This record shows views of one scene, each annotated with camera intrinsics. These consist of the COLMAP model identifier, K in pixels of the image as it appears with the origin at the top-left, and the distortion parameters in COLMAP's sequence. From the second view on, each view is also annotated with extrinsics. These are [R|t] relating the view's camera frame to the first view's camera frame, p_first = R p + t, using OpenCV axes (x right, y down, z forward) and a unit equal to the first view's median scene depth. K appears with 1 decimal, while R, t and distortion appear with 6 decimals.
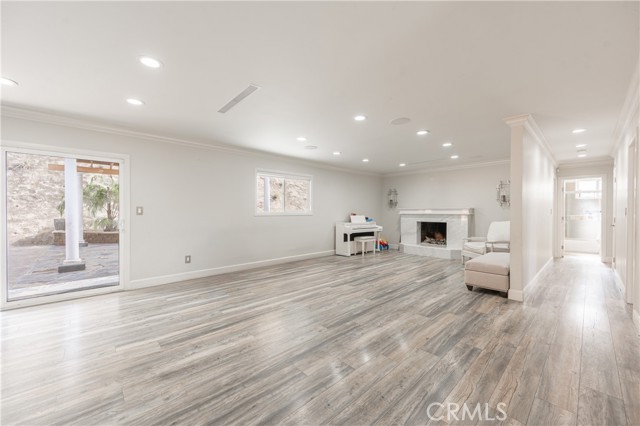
lens RADIAL K [[251.2, 0, 323.4], [0, 251.2, 212.5], [0, 0, 1]] dist [0.003335, -0.000466]
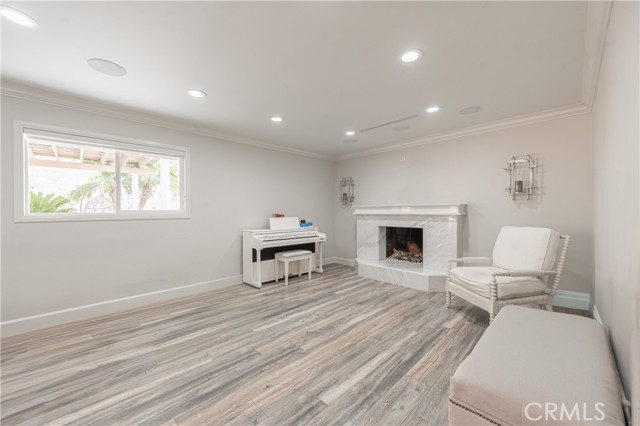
lens RADIAL K [[251.2, 0, 323.9], [0, 251.2, 213.8], [0, 0, 1]] dist [0.003335, -0.000466]
pose [[0.999385, -0.006557, 0.034453, 0.531399], [0.006288, 0.999949, 0.007931, -0.003576], [-0.034503, -0.007709, 0.999375, 0.925642]]
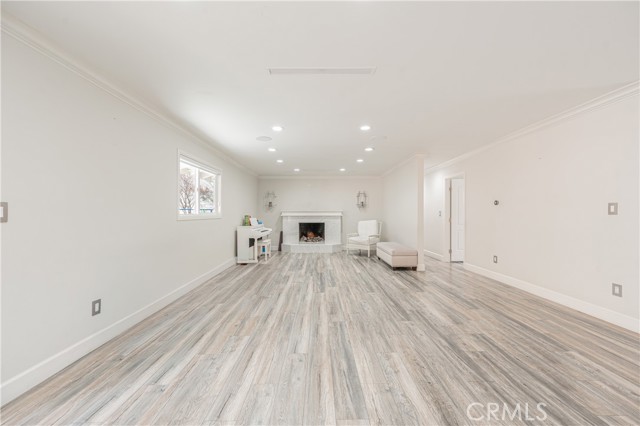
lens RADIAL K [[251.2, 0, 323.4], [0, 251.2, 206.4], [0, 0, 1]] dist [0.003335, -0.000466]
pose [[0.670918, 0.021090, 0.741231, -0.922725], [0.004837, 0.999450, -0.032815, 0.004113], [-0.741516, 0.025601, 0.670447, 0.476881]]
